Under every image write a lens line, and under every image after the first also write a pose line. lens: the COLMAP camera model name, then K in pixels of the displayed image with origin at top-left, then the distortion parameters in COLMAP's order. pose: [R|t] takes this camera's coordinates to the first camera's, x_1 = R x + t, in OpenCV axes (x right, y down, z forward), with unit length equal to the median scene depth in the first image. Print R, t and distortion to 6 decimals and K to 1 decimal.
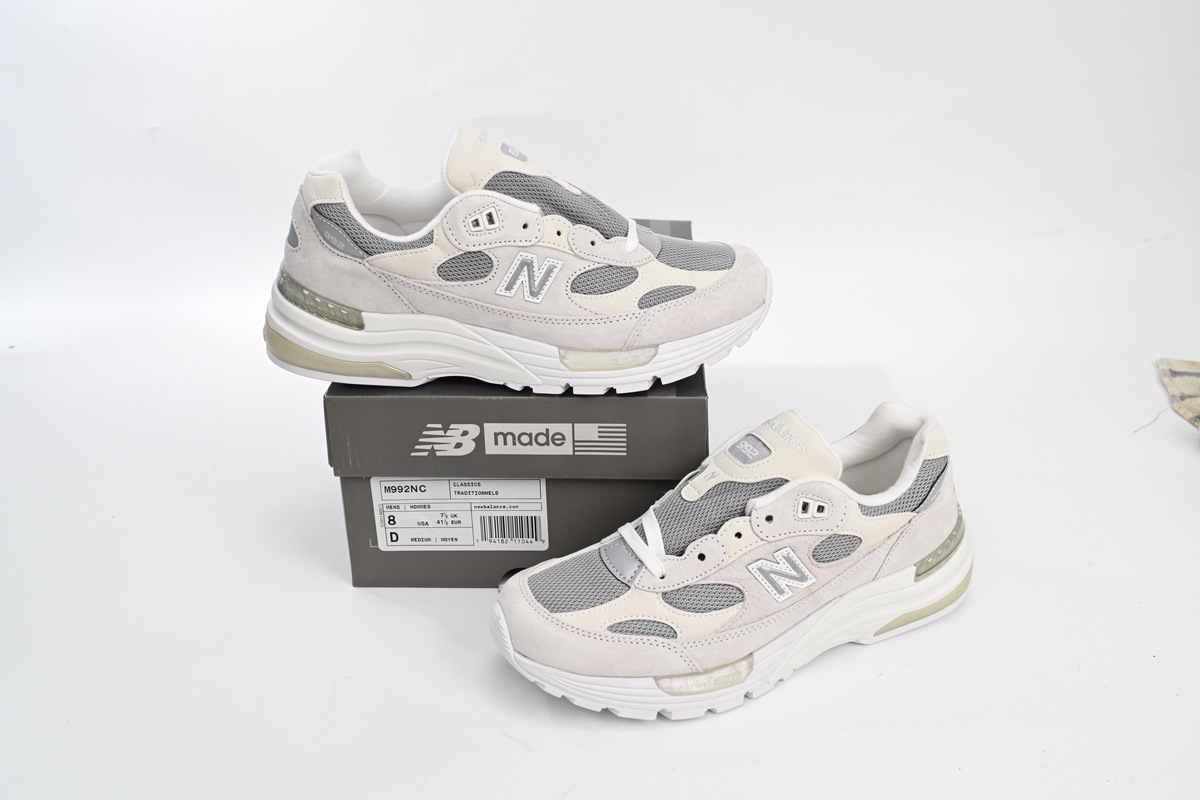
lens RADIAL K [[1177.3, 0, 597.5], [0, 1177.3, 401.6], [0, 0, 1]] dist [-0.002222, 0.000000]
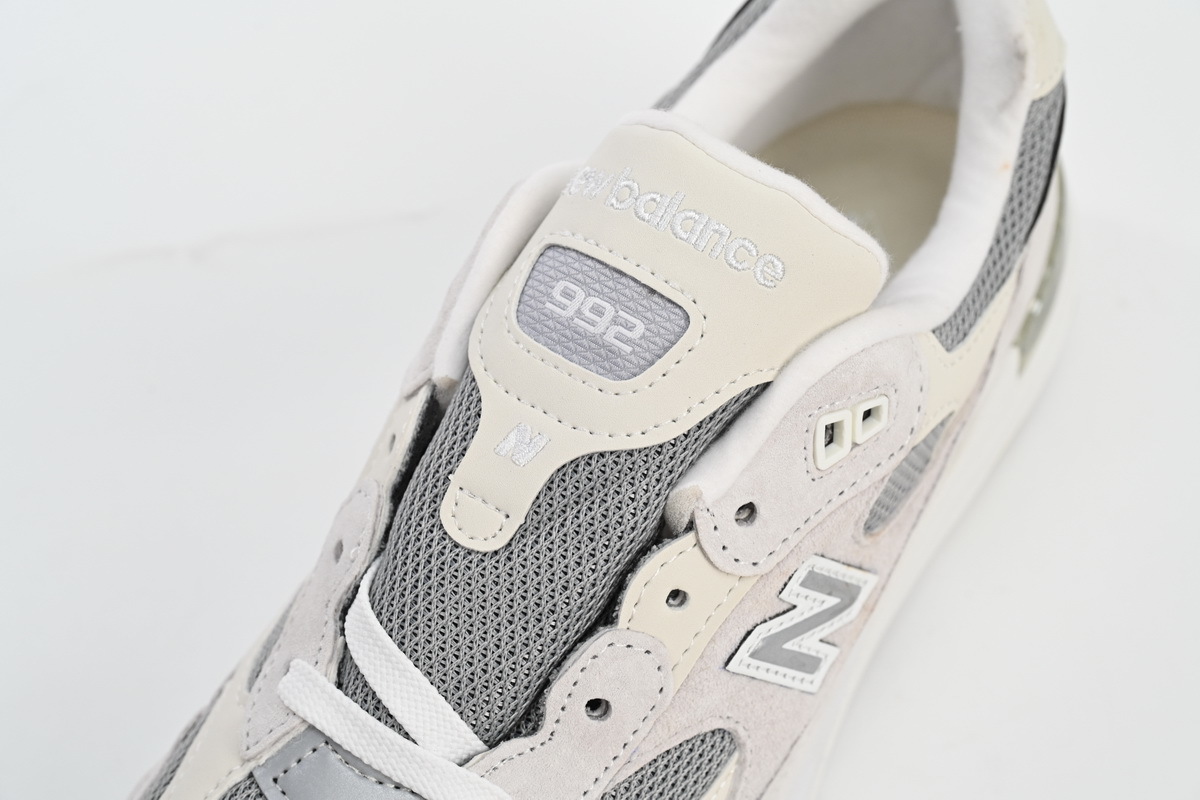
lens RADIAL K [[2166.6, 0, 596.4], [0, 2166.6, 398.9], [0, 0, 1]] dist [-0.015637, 0.000000]
pose [[0.842412, -0.435727, 0.316992, -0.060947], [0.220656, 0.815666, 0.534790, -0.249024], [-0.491582, -0.380567, 0.783272, 0.573189]]
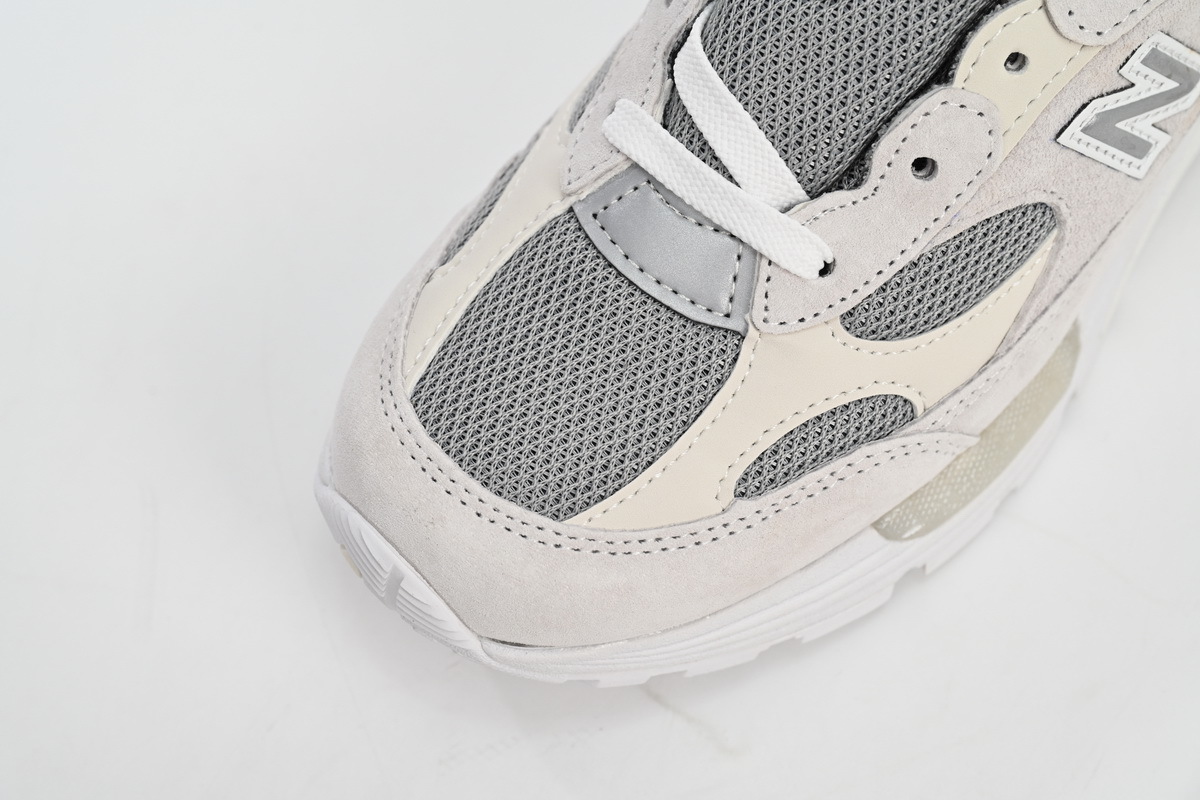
lens RADIAL K [[2166.6, 0, 603.5], [0, 2166.6, 402.4], [0, 0, 1]] dist [-0.015637, 0.000000]
pose [[0.900285, -0.411867, 0.140900, -0.096218], [0.223898, 0.715719, 0.661525, -0.225344], [-0.373306, -0.564014, 0.736567, 0.569376]]
